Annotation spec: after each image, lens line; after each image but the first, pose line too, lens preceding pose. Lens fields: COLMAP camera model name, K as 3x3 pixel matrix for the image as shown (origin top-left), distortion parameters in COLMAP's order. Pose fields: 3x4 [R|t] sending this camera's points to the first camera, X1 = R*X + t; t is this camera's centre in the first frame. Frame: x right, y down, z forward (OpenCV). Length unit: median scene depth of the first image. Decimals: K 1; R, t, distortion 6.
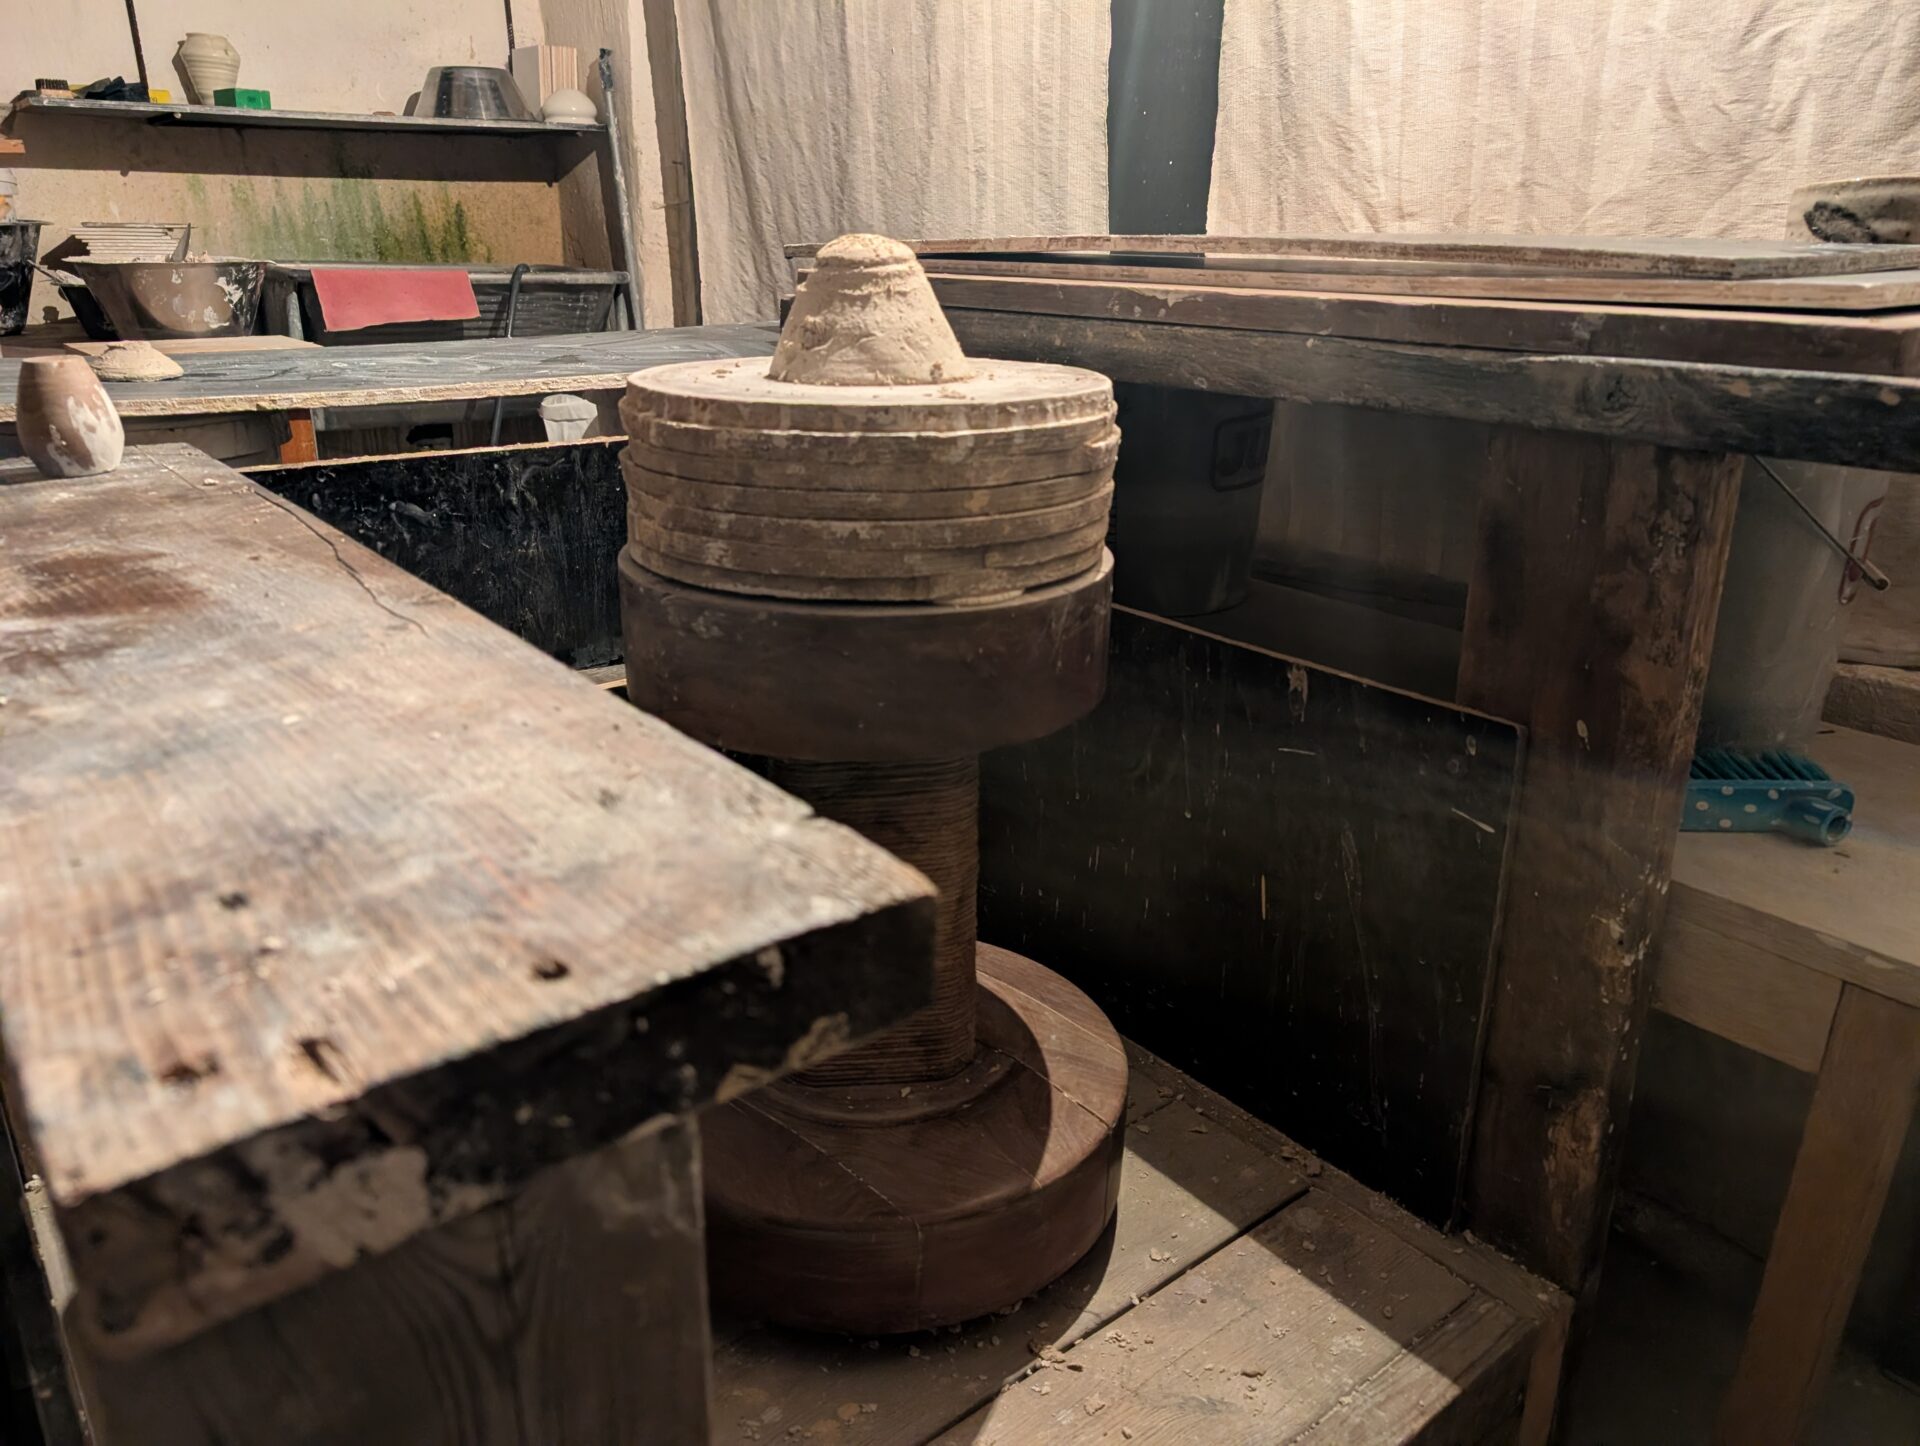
lens RADIAL K [[1344.5, 0, 960.0], [0, 1344.5, 723.0], [0, 0, 1]] dist [-0.002185, 0.004416]
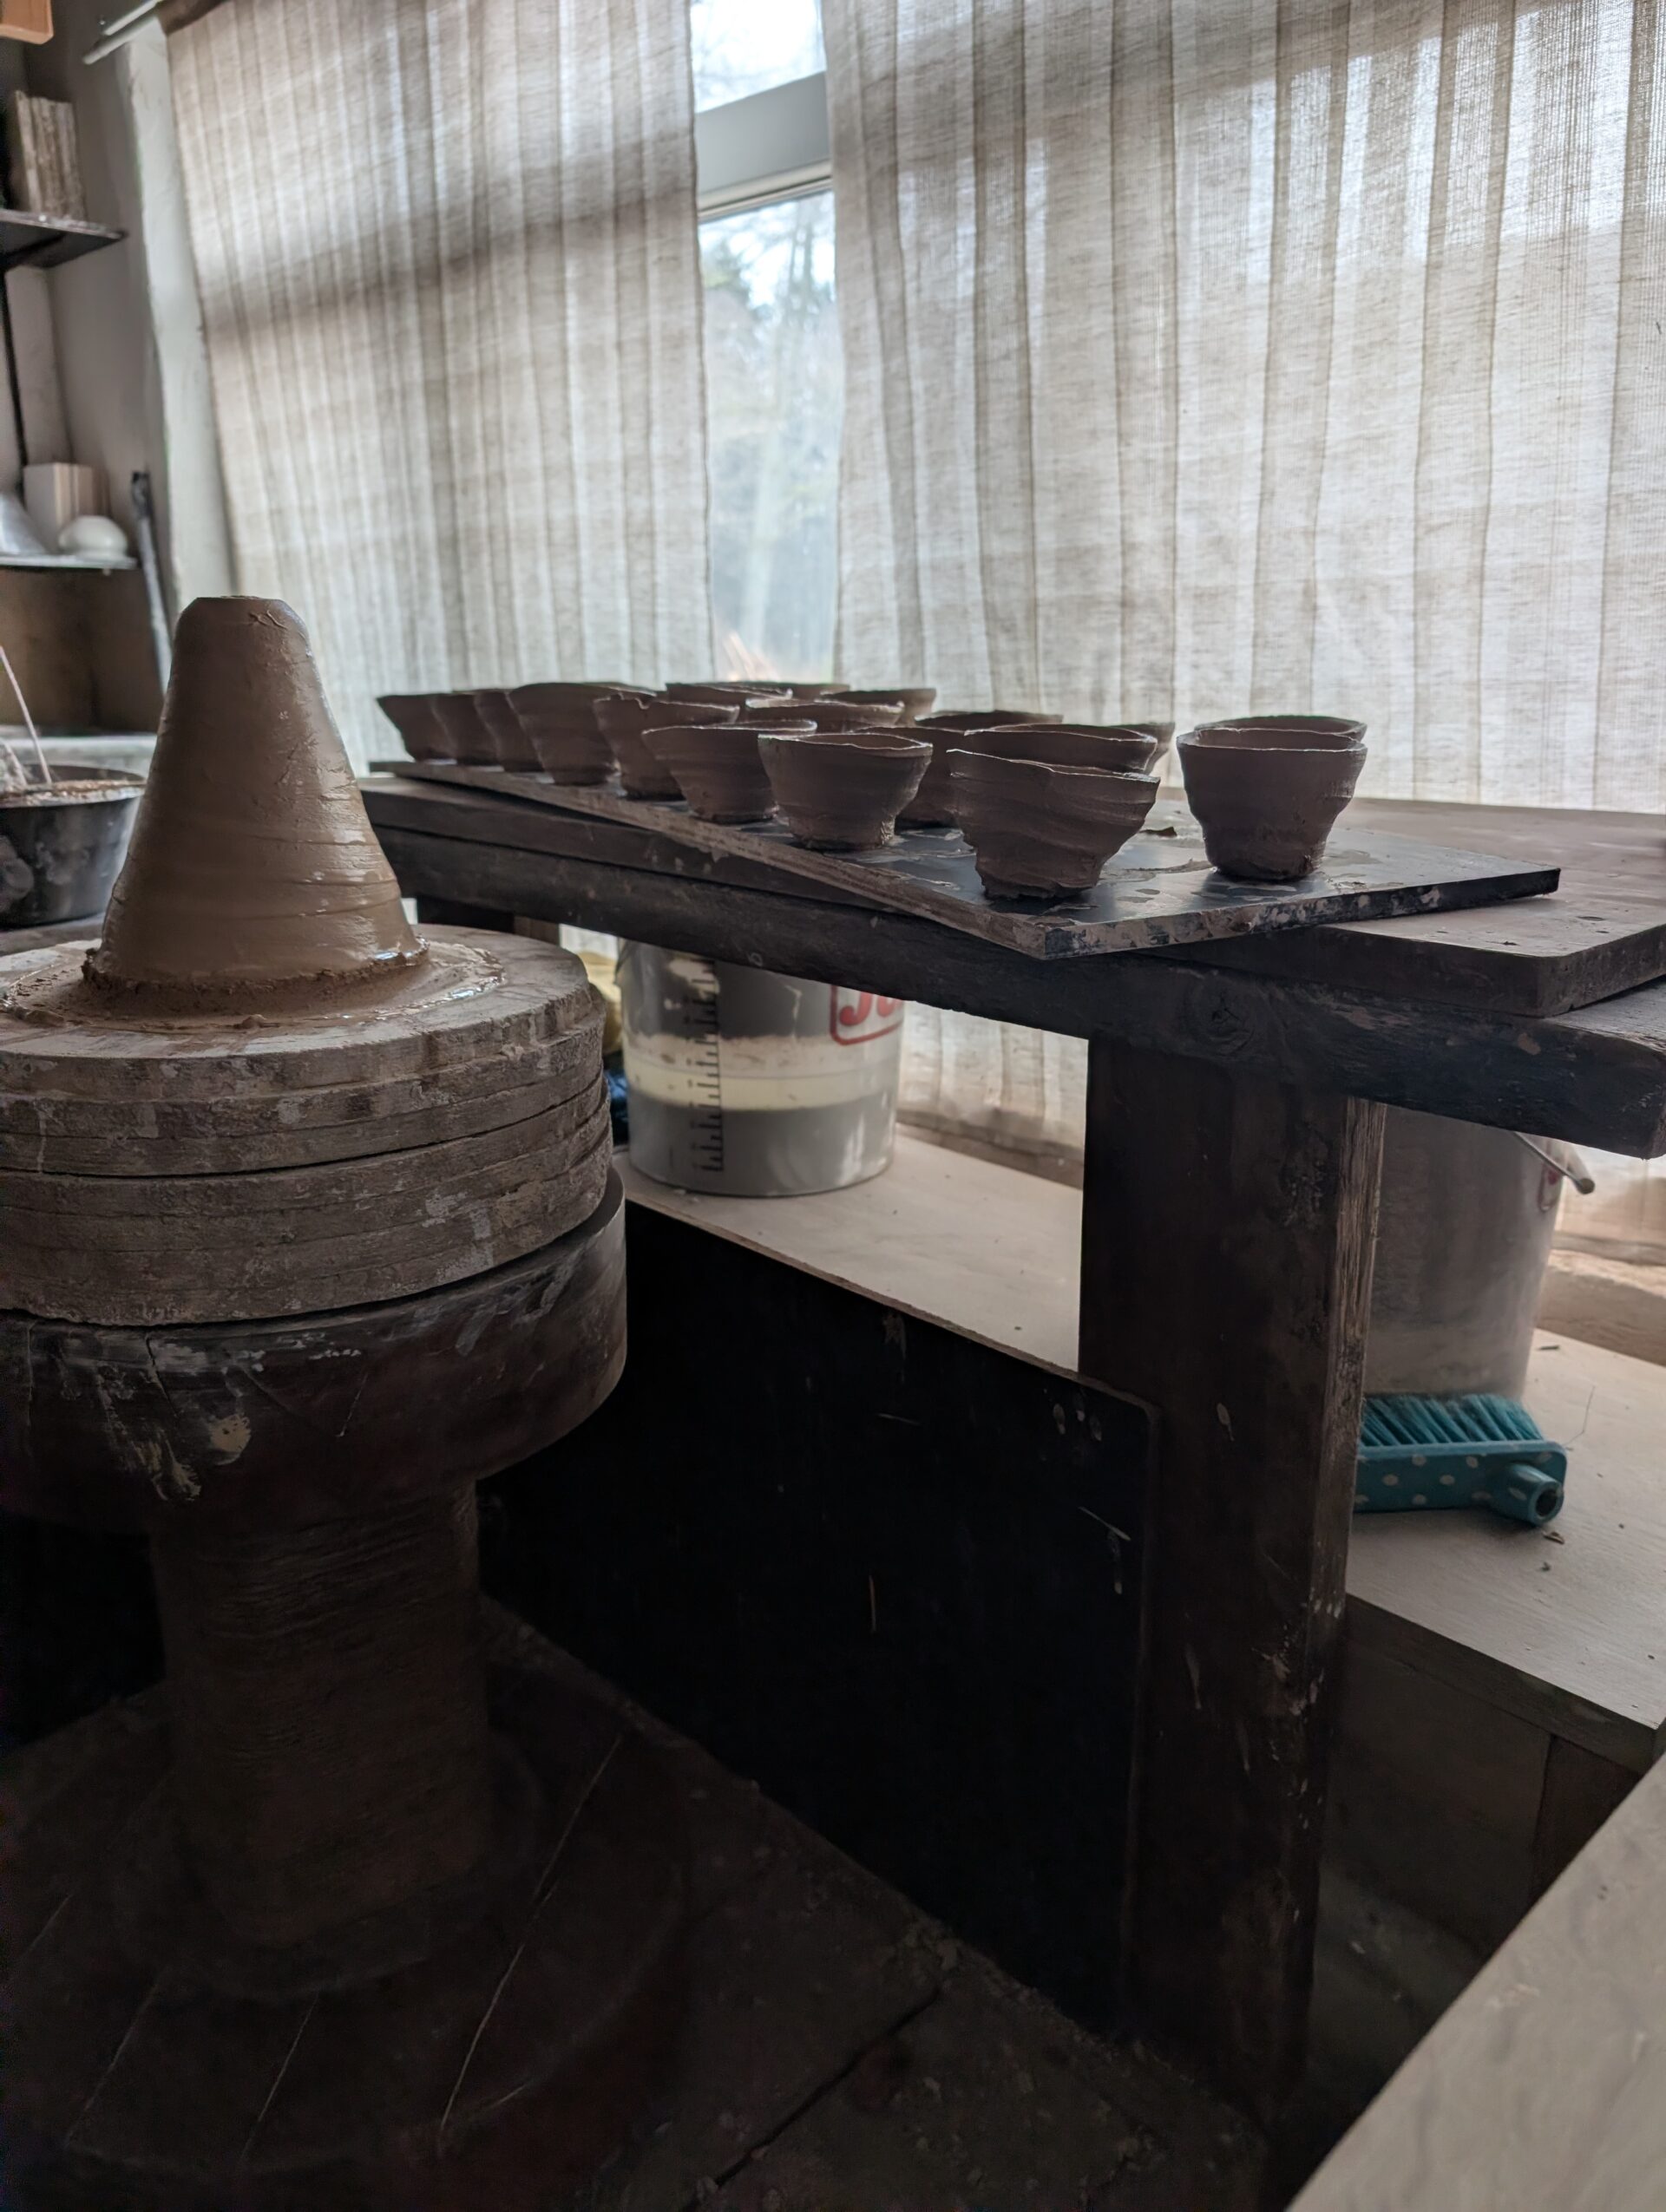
lens RADIAL K [[1582.8, 0, 833.0], [0, 1582.8, 1106.0], [0, 0, 1]] dist [0.001312, -0.003251]
pose [[0.993320, -0.018593, 0.113881, 0.123070], [0.027472, 0.996660, -0.076898, -0.099338], [-0.112071, 0.079513, 0.990514, 0.090010]]
